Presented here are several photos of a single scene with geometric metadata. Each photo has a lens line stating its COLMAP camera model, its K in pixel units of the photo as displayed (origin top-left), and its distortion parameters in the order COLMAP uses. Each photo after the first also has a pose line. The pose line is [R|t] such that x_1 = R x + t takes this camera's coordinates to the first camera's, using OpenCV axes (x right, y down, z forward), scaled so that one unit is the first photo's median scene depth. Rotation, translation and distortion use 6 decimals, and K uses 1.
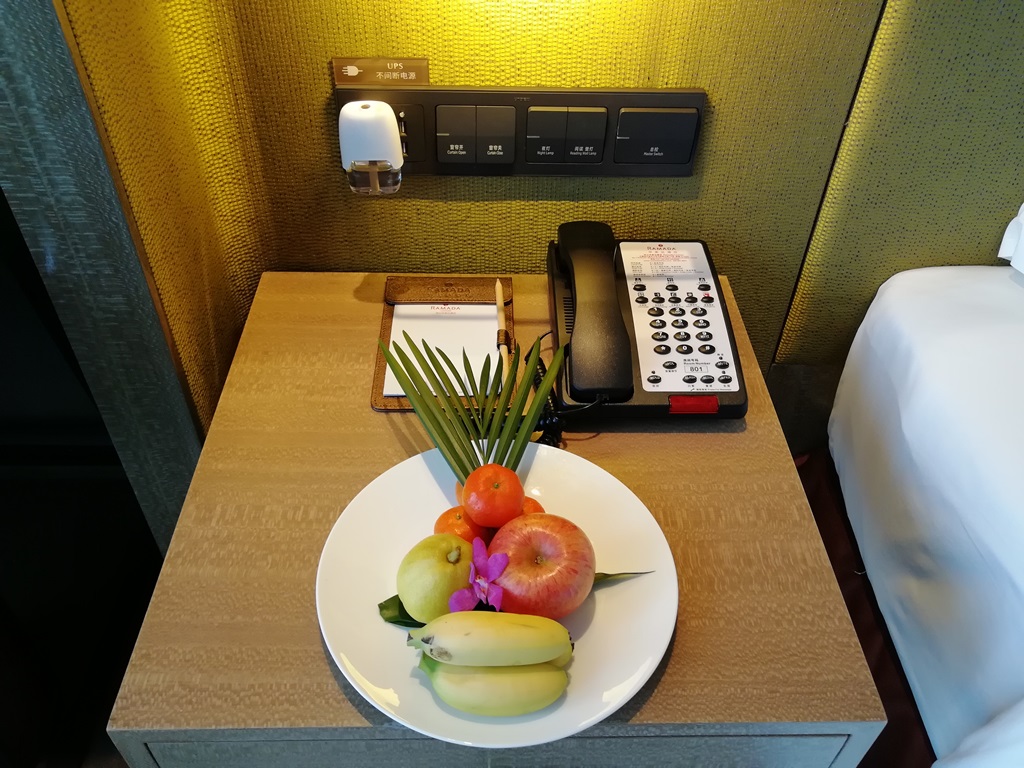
lens RADIAL K [[830.1, 0, 513.8], [0, 830.1, 380.8], [0, 0, 1]] dist [-0.004101, 0.027814]
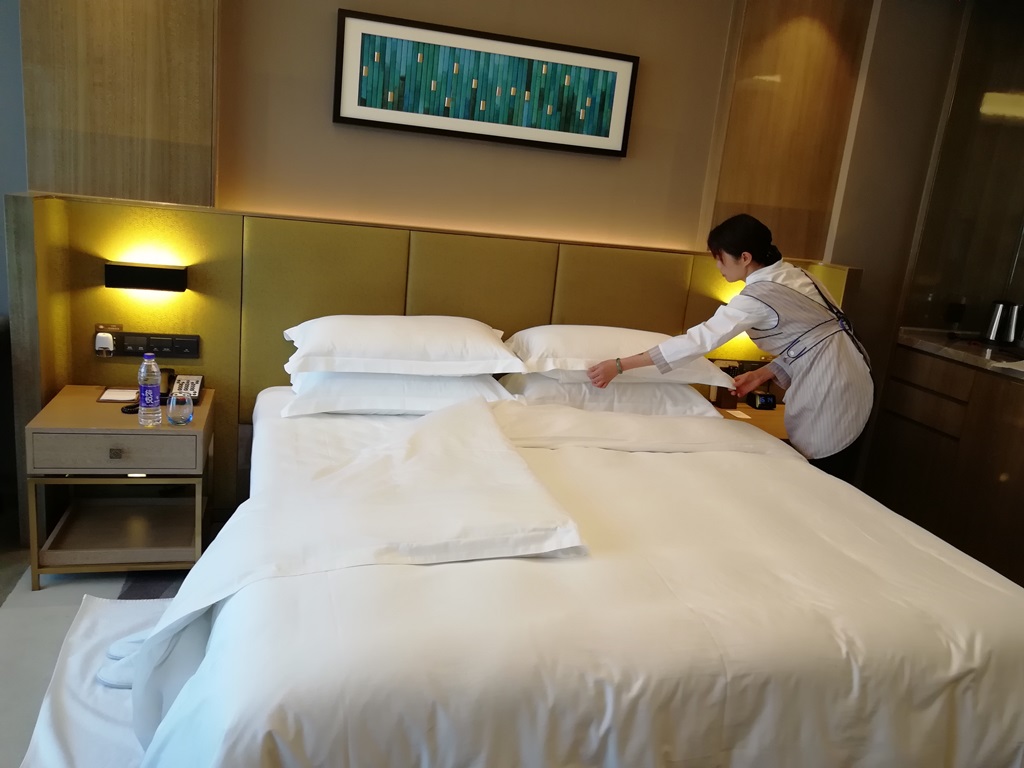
lens RADIAL K [[830.1, 0, 514.2], [0, 830.1, 388.3], [0, 0, 1]] dist [-0.004101, 0.027814]
pose [[0.970269, 0.012717, 0.241695, 0.736787], [0.102446, 0.883167, -0.457734, 1.841932], [-0.219278, 0.468885, 0.855607, -2.600378]]
